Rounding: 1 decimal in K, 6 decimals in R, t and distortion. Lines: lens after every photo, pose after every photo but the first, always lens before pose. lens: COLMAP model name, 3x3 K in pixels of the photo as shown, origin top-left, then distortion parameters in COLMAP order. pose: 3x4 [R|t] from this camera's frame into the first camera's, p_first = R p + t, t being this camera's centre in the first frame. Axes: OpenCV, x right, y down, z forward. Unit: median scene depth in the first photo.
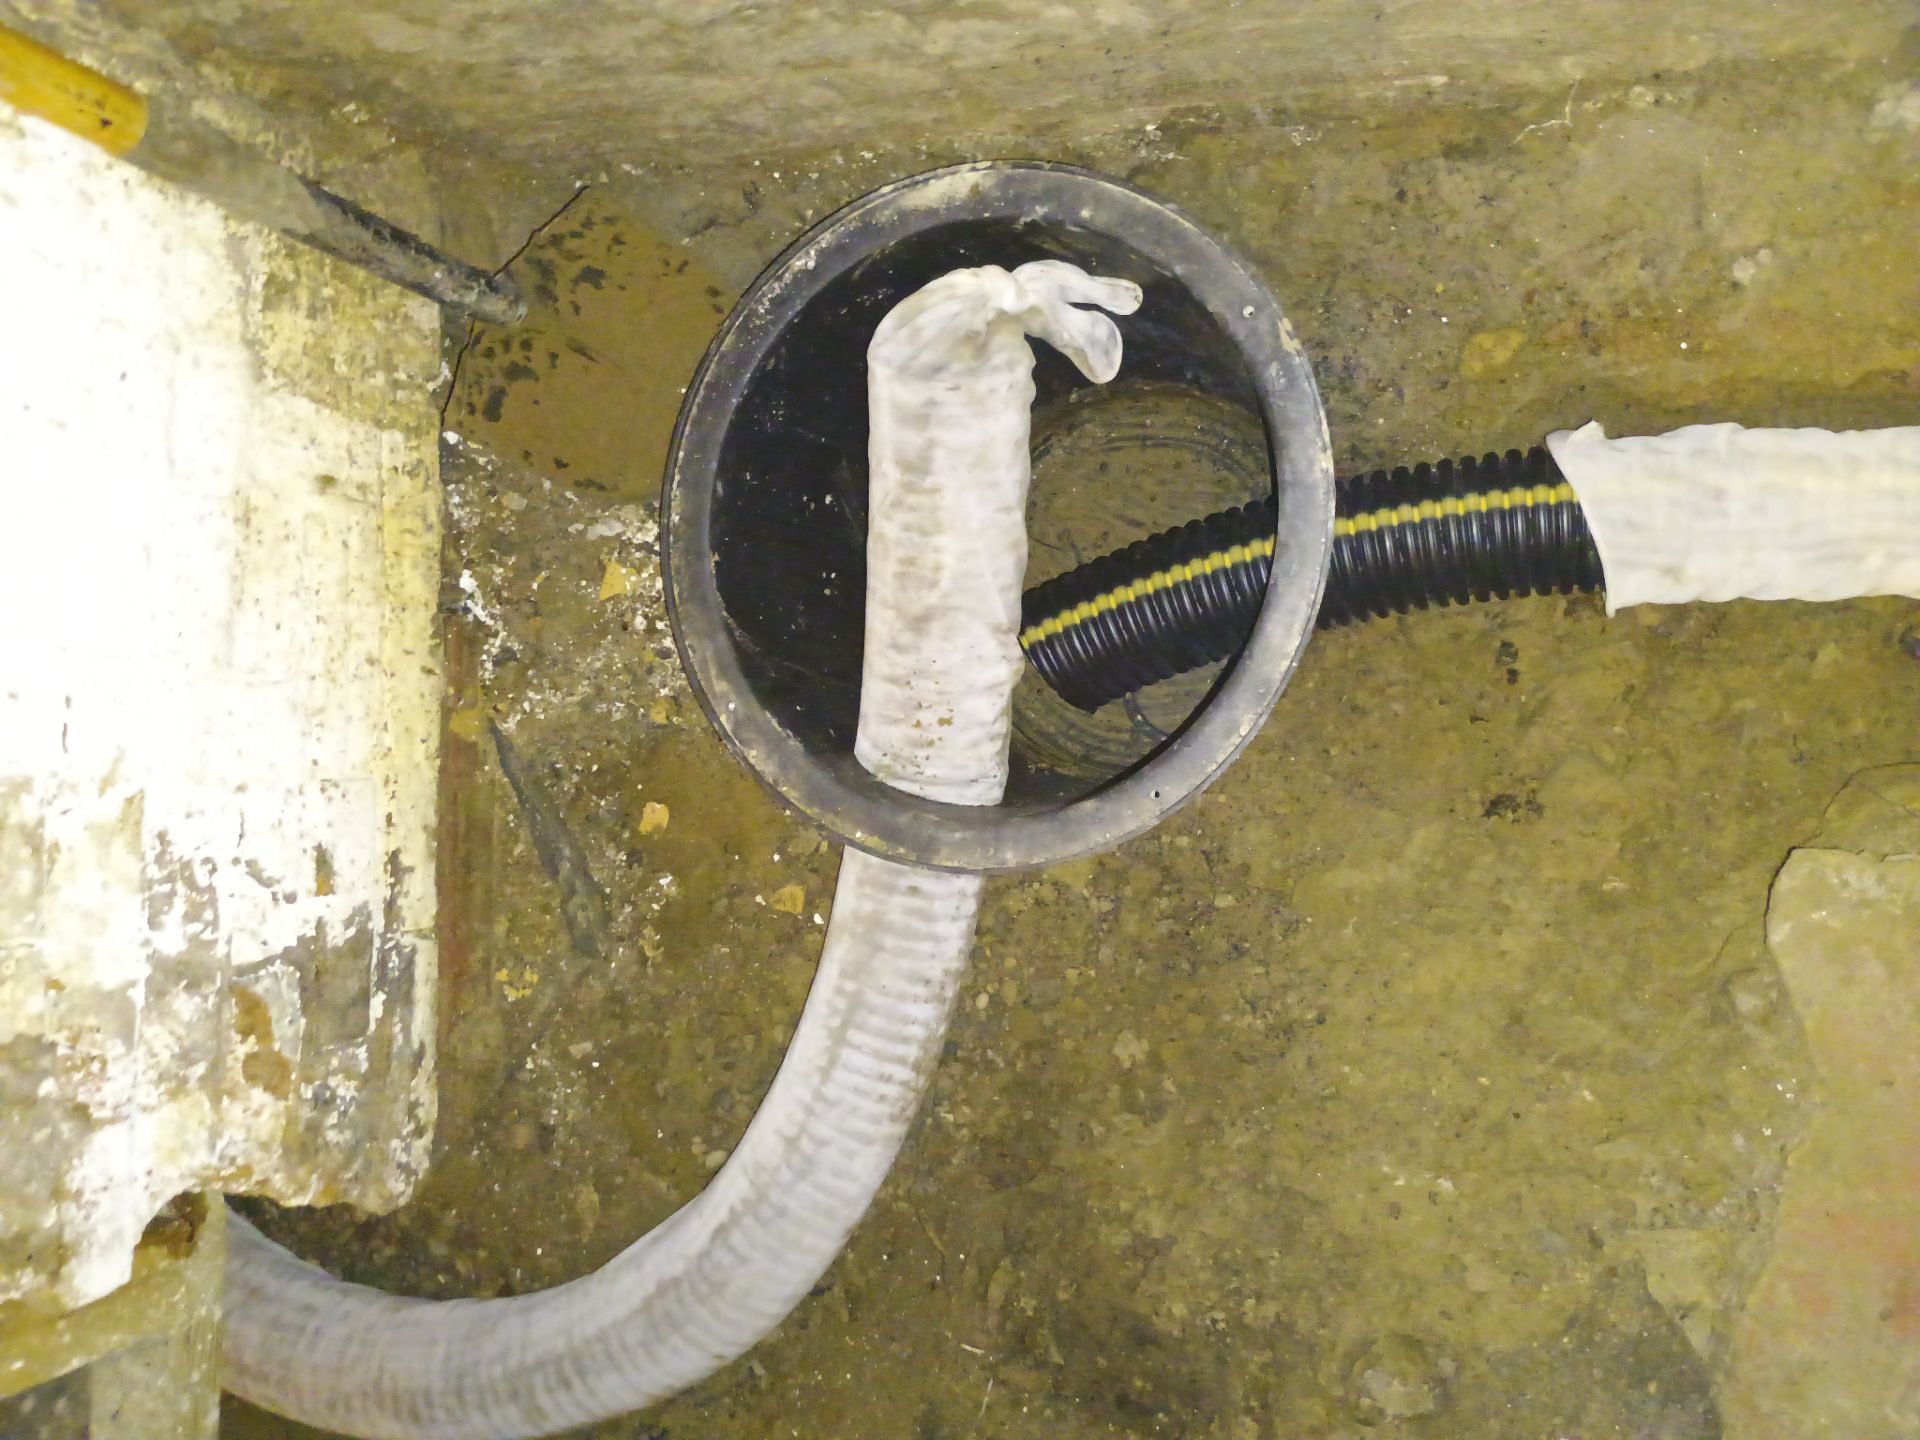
lens RADIAL K [[1637.5, 0, 975.4], [0, 1637.5, 736.1], [0, 0, 1]] dist [0.063270, -0.085142]
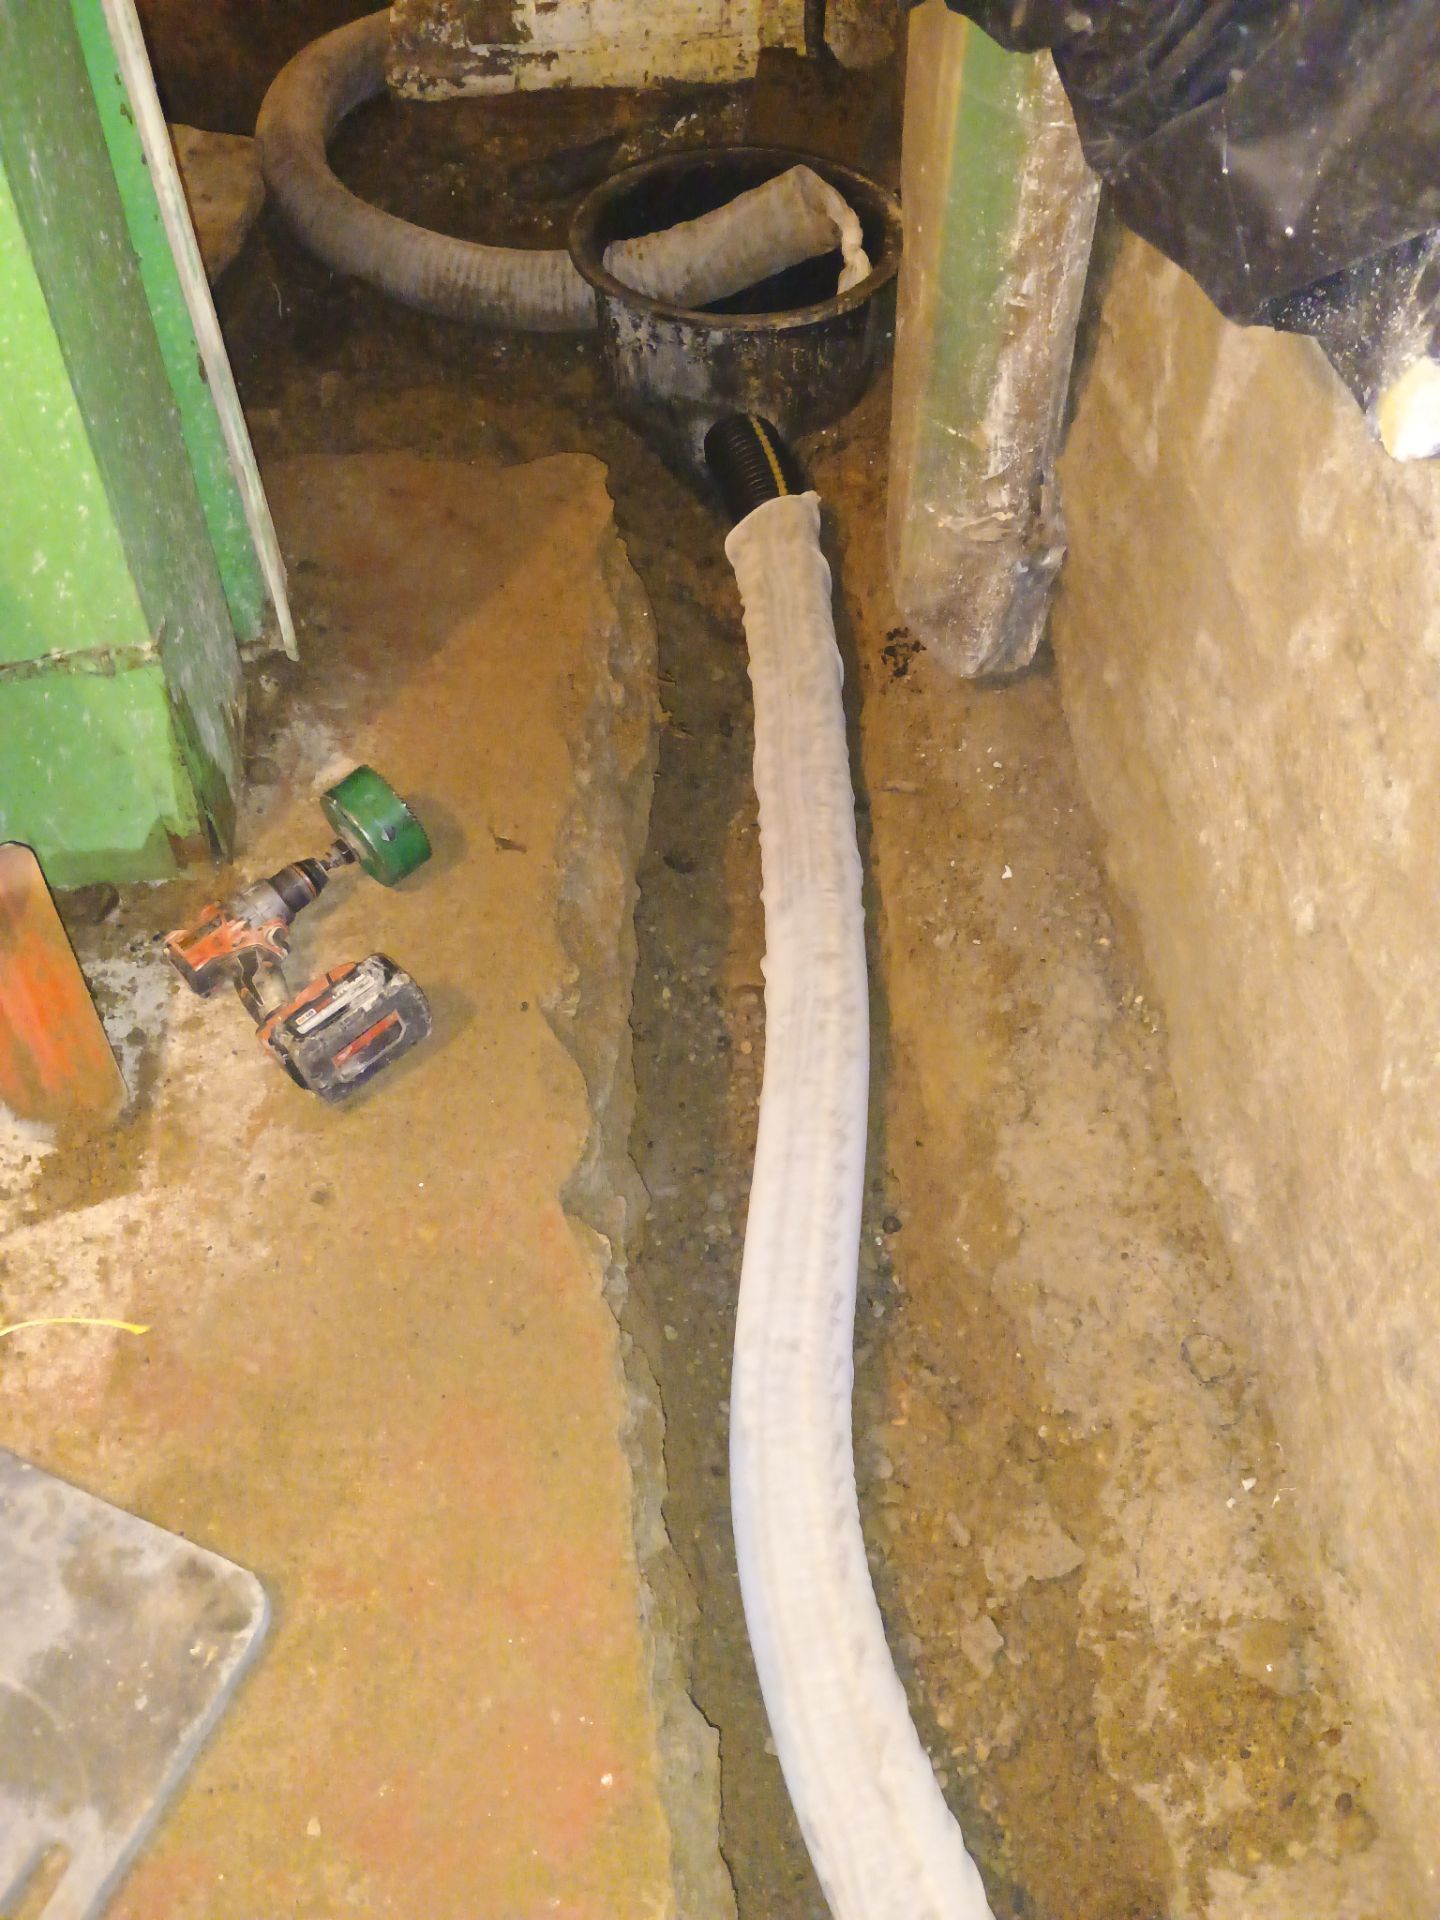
lens RADIAL K [[1637.5, 0, 710.9], [0, 1637.5, 994.4], [0, 0, 1]] dist [0.063270, -0.085142]
pose [[0.093038, 0.946274, -0.309692, 1.432570], [-0.995625, 0.085701, -0.037245, 0.056747], [-0.008703, 0.311802, 0.950107, -0.618024]]
